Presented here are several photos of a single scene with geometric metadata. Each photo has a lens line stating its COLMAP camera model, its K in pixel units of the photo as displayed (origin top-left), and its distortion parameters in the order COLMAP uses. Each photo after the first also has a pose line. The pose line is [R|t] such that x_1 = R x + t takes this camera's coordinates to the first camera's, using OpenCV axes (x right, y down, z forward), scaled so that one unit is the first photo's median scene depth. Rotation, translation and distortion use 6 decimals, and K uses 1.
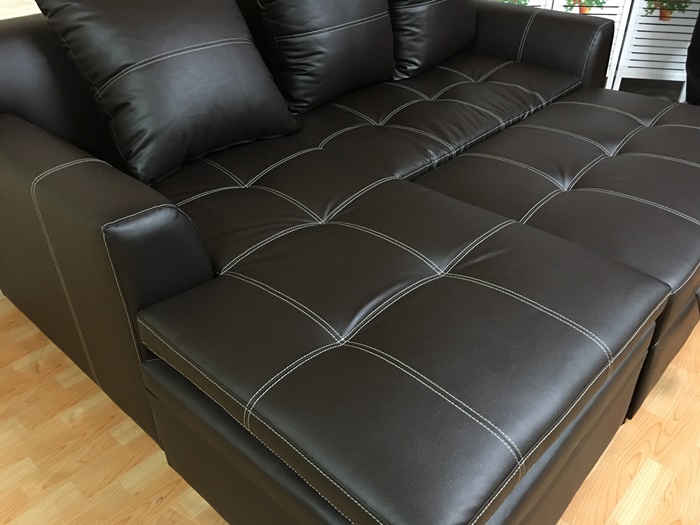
lens RADIAL K [[587.2, 0, 350.0], [0, 587.2, 262.5], [0, 0, 1]] dist [0.009512, 0.006029]
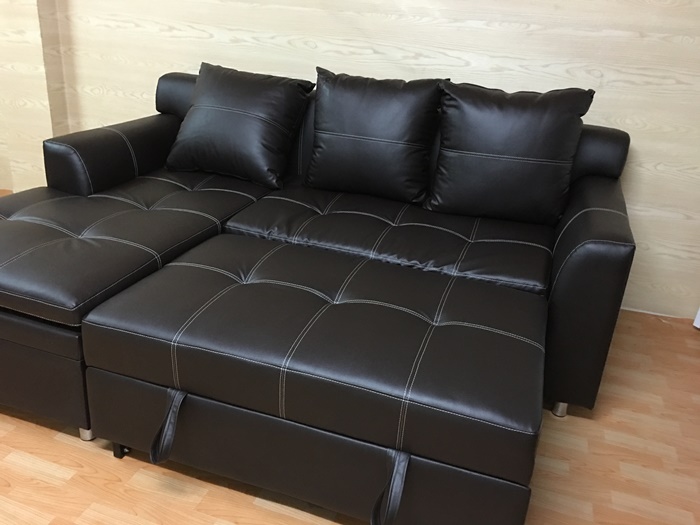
lens RADIAL K [[587.2, 0, 350.0], [0, 587.2, 262.5], [0, 0, 1]] dist [0.009512, 0.006029]
pose [[0.399519, 0.418610, -0.815568, 1.167671], [-0.576244, 0.806593, 0.131721, -0.367035], [0.712971, 0.417341, 0.563471, 0.427393]]
